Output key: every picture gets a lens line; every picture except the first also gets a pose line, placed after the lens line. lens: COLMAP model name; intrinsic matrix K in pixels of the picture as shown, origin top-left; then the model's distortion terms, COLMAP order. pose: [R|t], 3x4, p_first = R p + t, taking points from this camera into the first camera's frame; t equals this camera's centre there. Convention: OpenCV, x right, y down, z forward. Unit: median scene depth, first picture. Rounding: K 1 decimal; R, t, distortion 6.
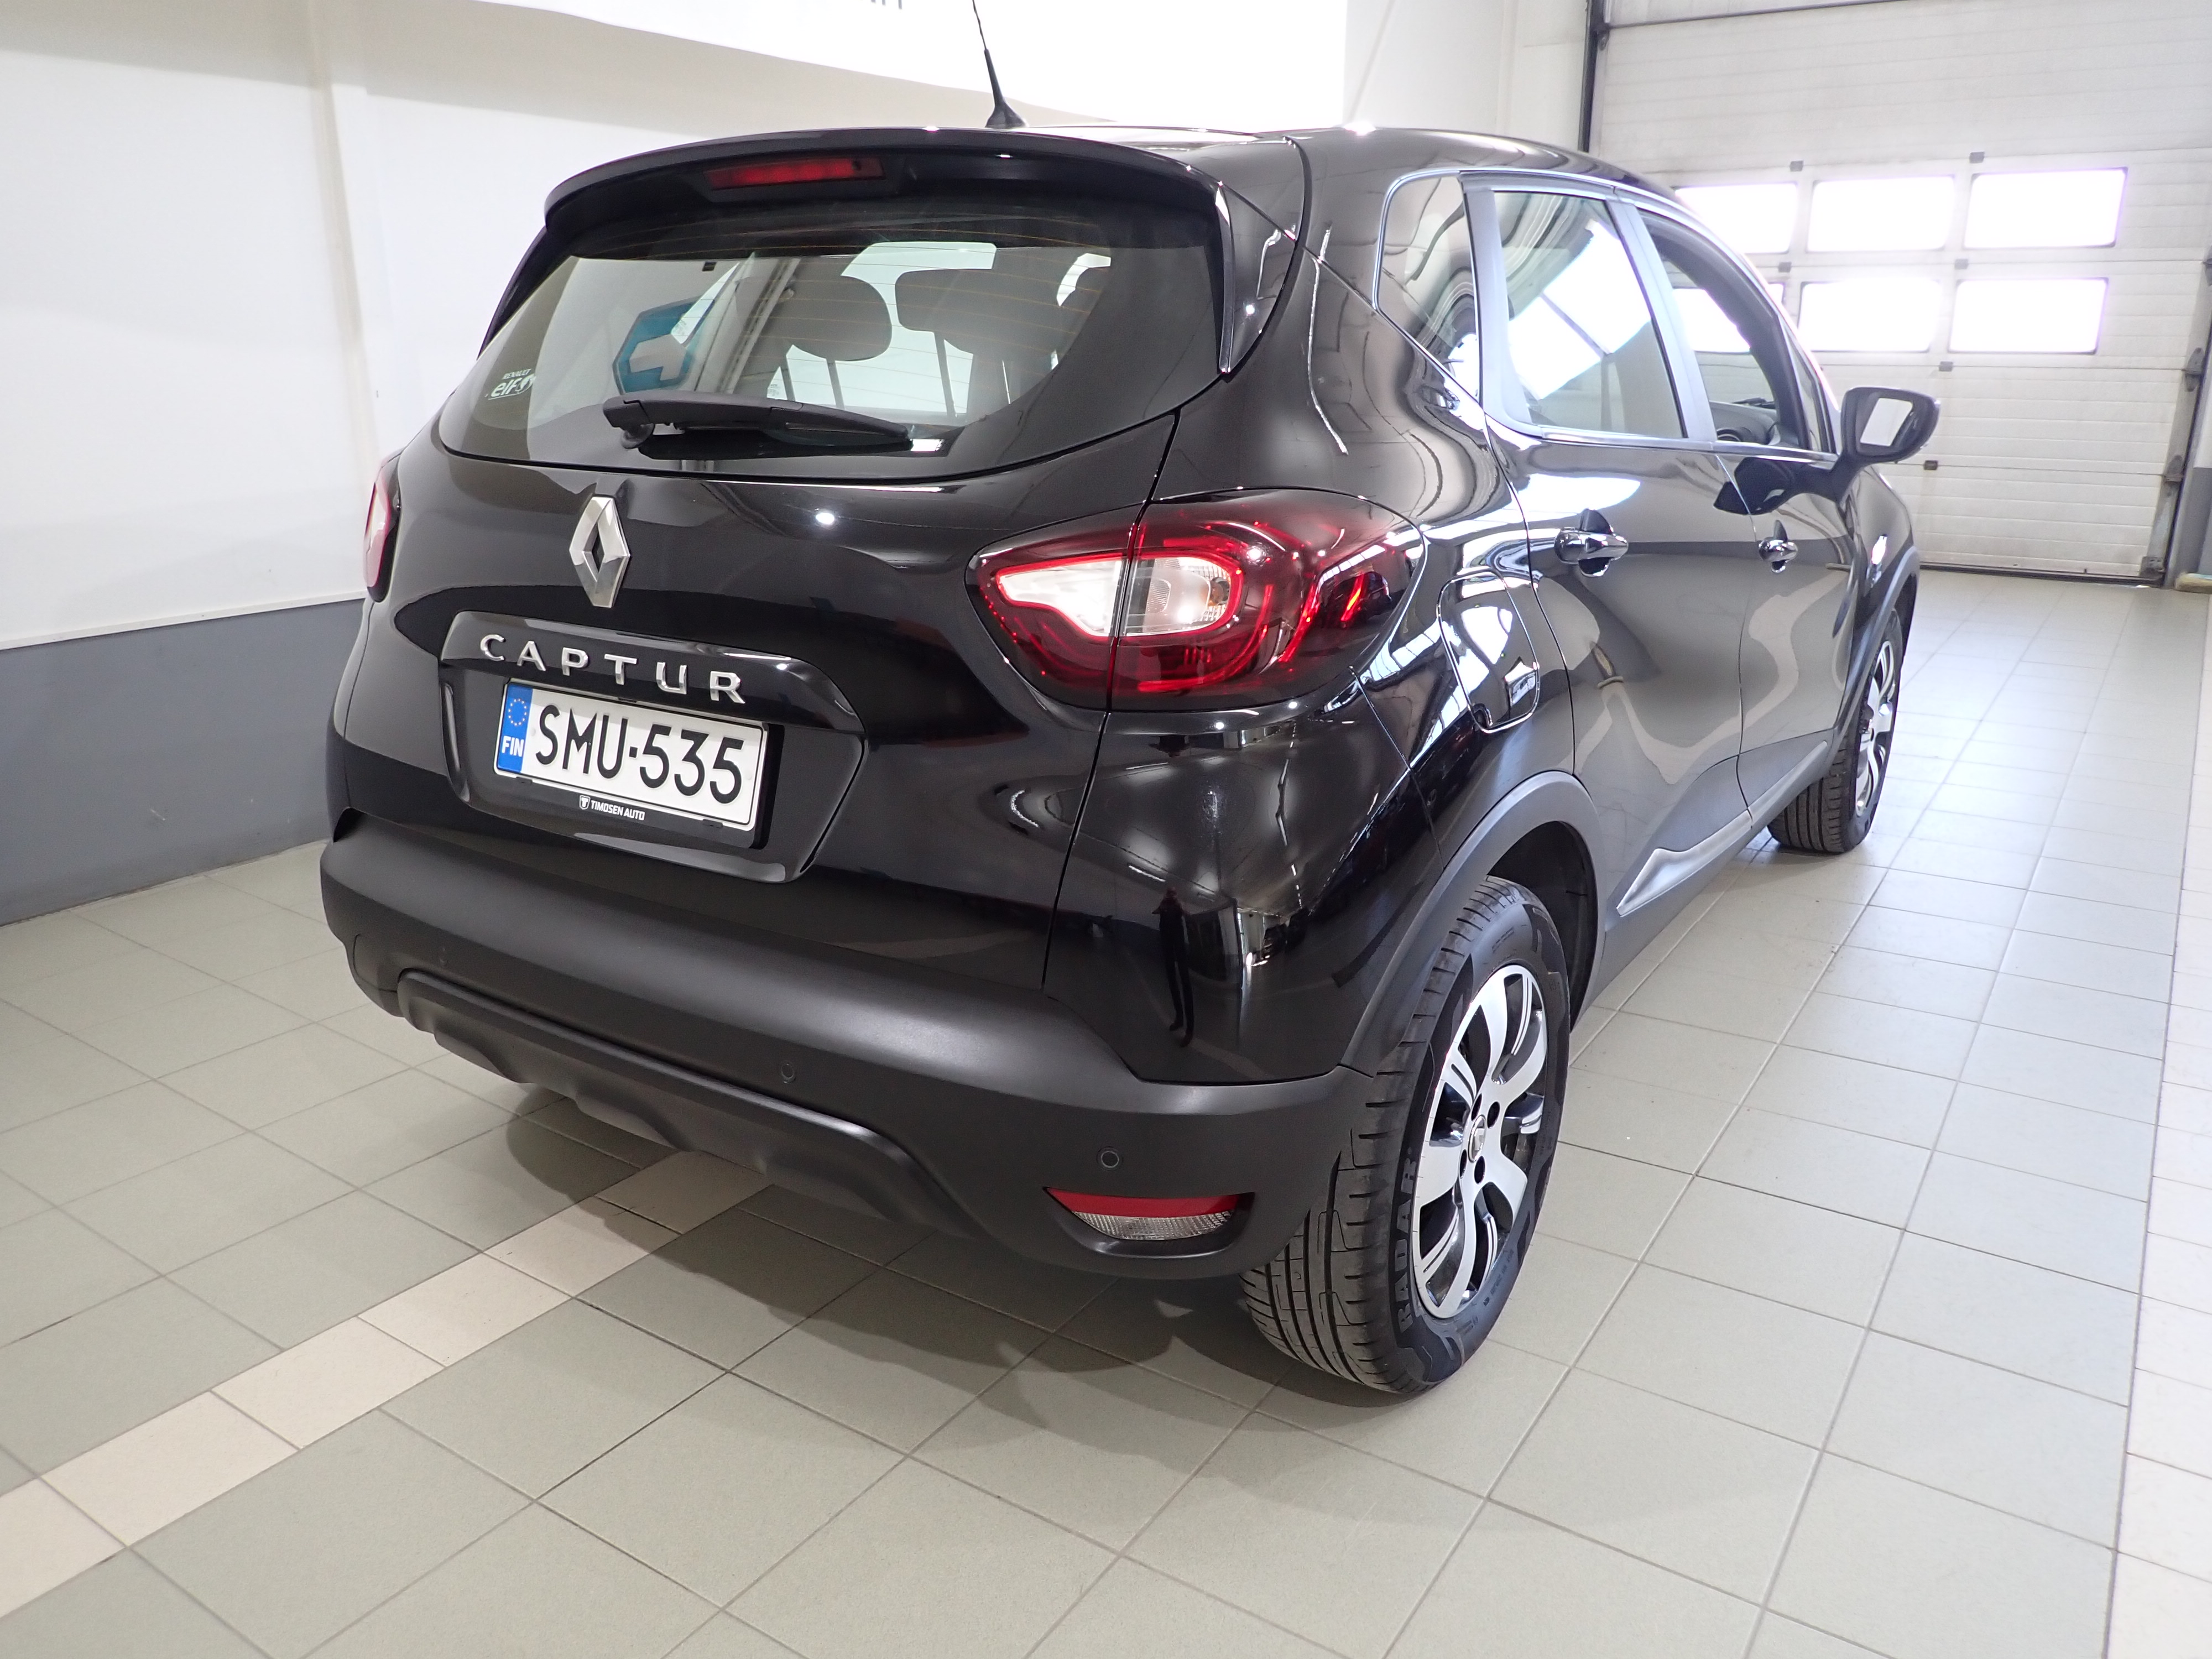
lens RADIAL K [[1620.3, 0, 1091.1], [0, 1620.3, 836.1], [0, 0, 1]] dist [-0.003206, -0.008146]
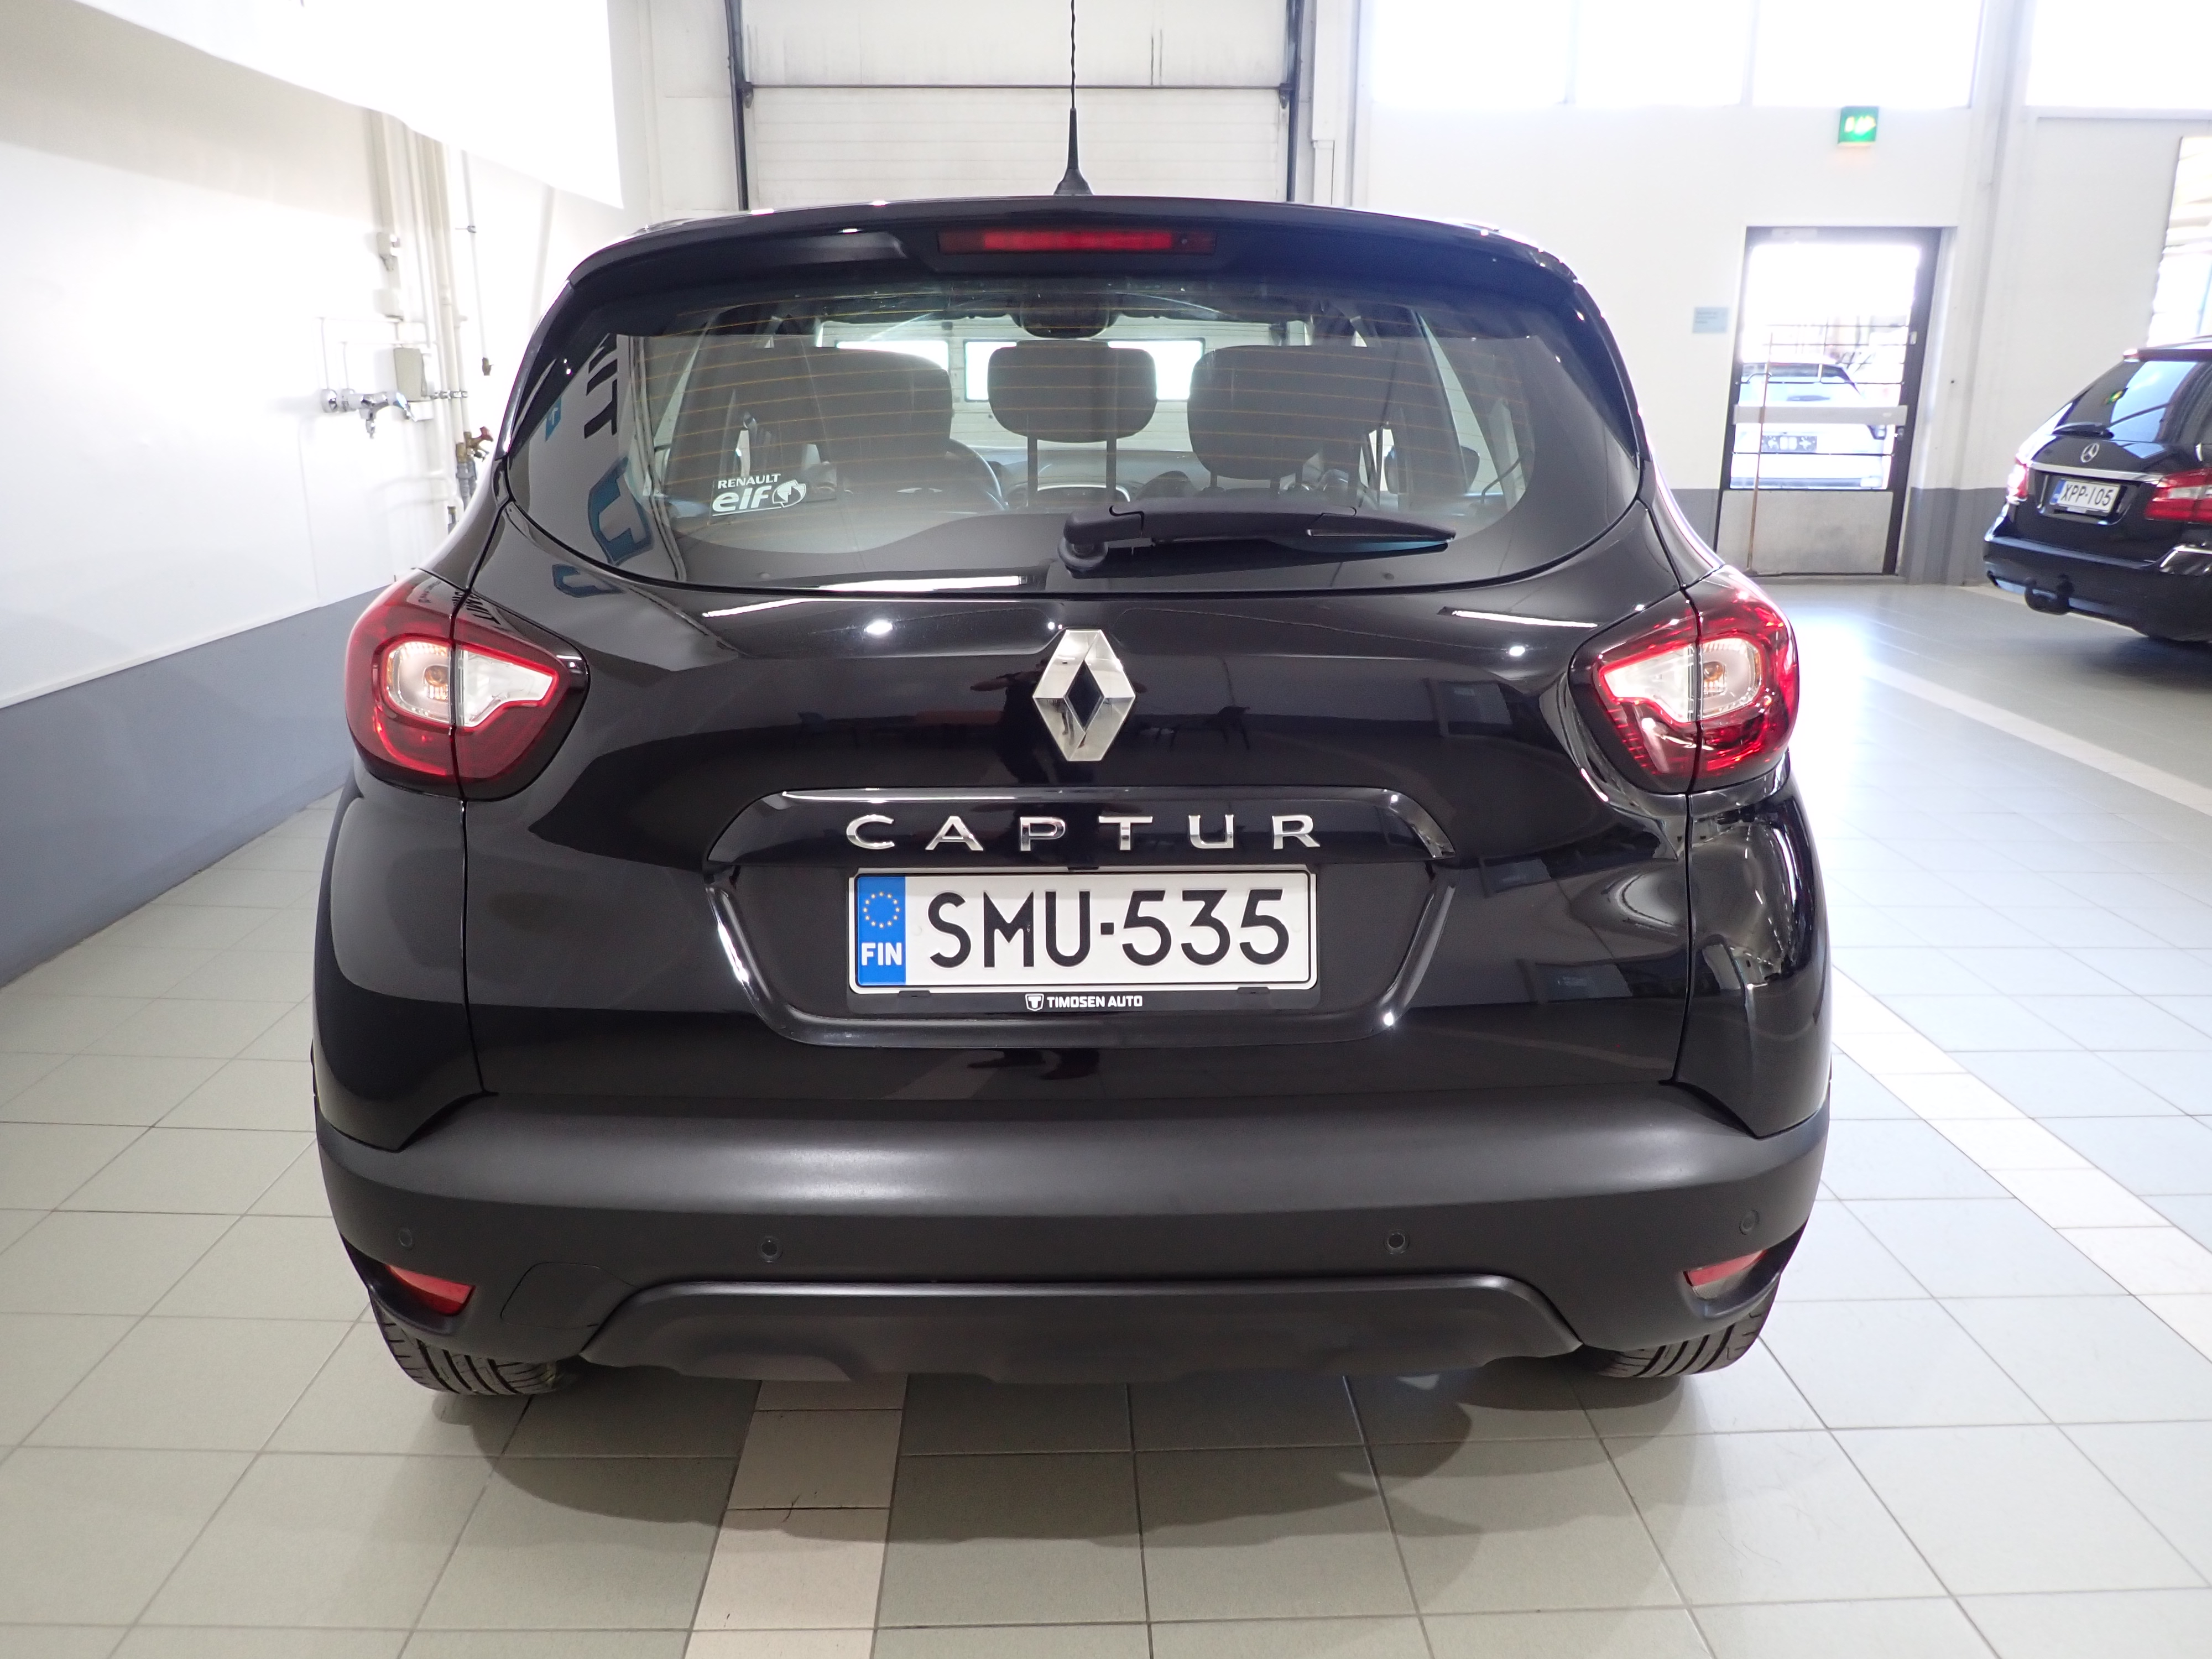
lens RADIAL K [[1620.3, 0, 1086.9], [0, 1620.3, 824.2], [0, 0, 1]] dist [-0.003206, -0.008146]
pose [[0.816022, -0.155759, 0.556638, -0.742938], [0.171641, 0.984868, 0.023965, -0.125824], [-0.551948, 0.075986, 0.830409, 0.308718]]
